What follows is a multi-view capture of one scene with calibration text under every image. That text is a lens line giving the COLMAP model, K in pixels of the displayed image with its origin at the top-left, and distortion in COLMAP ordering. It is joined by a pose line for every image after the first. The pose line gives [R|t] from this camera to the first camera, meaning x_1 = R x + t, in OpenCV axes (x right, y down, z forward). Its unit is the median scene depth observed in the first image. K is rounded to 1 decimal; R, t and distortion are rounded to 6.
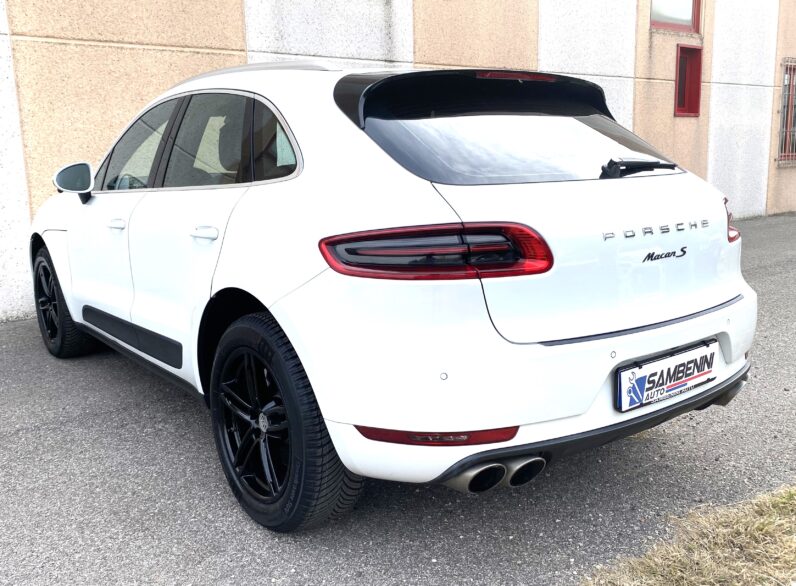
lens RADIAL K [[734.1, 0, 371.3], [0, 734.1, 305.3], [0, 0, 1]] dist [-0.008194, 0.019874]
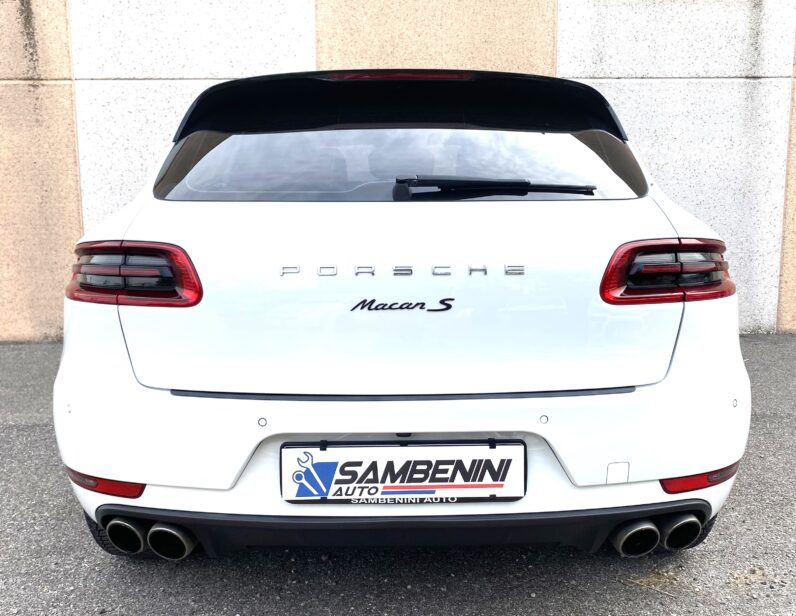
lens RADIAL K [[788.4, 0, 414.3], [0, 788.4, 323.0], [0, 0, 1]] dist [0.012969, 0.000000]
pose [[0.818937, 0.101327, -0.564867, 0.835130], [-0.127972, 0.991748, -0.007631, -0.046039], [0.559432, 0.078537, 0.825147, 0.355207]]
